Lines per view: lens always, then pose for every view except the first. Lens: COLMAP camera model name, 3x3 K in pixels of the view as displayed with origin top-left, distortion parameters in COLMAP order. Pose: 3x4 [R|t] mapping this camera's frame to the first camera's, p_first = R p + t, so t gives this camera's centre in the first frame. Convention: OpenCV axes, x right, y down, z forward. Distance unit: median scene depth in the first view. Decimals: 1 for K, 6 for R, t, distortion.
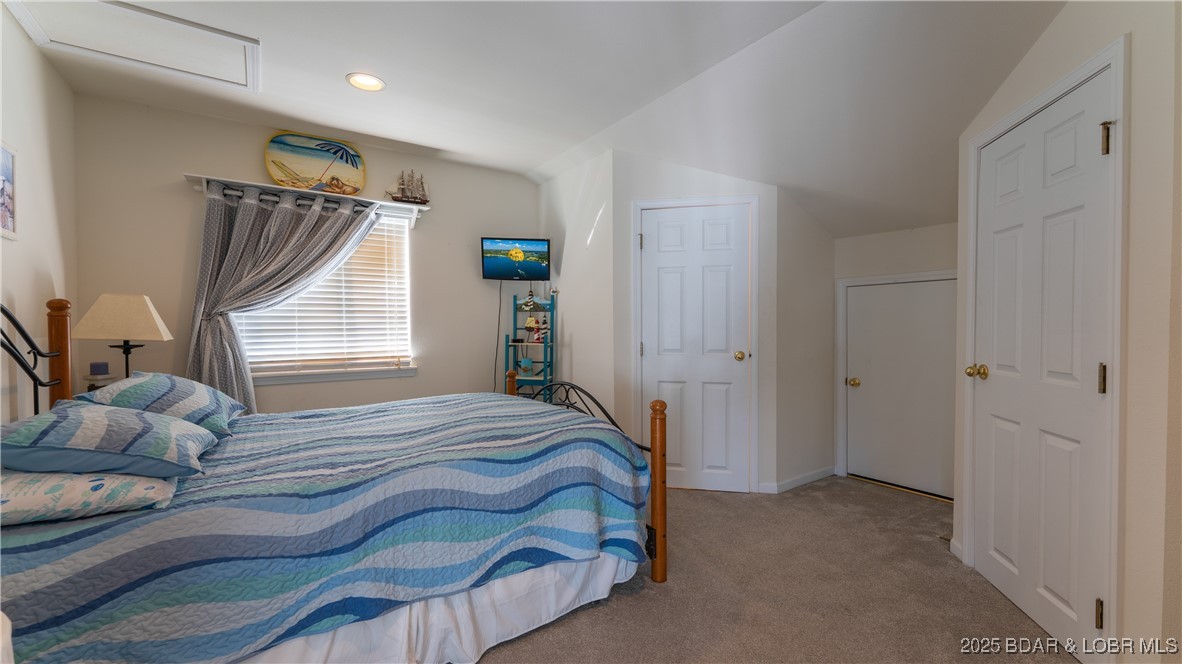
lens RADIAL K [[495.5, 0, 591.0], [0, 495.5, 332.0], [0, 0, 1]] dist [0.000745, 0.000038]
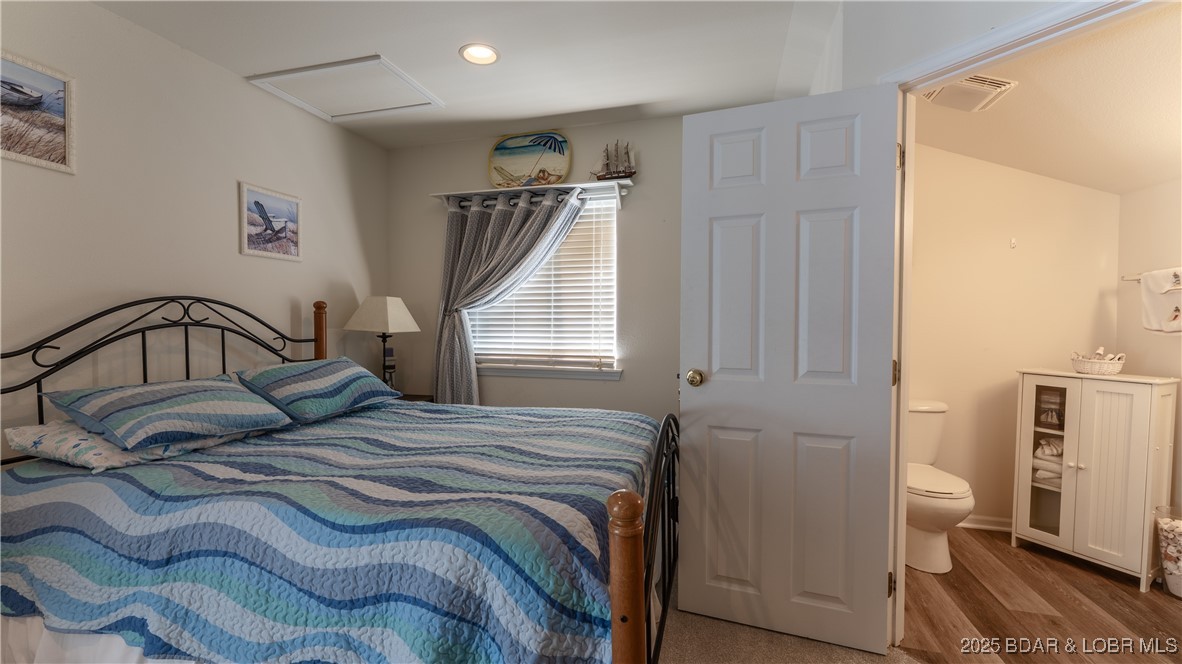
lens RADIAL K [[495.5, 0, 591.0], [0, 495.5, 332.0], [0, 0, 1]] dist [0.000745, 0.000038]
pose [[0.617066, 0.022726, -0.786583, 0.323262], [-0.016471, 0.999737, 0.015963, -0.009448], [0.786739, 0.003105, 0.617278, 0.483262]]
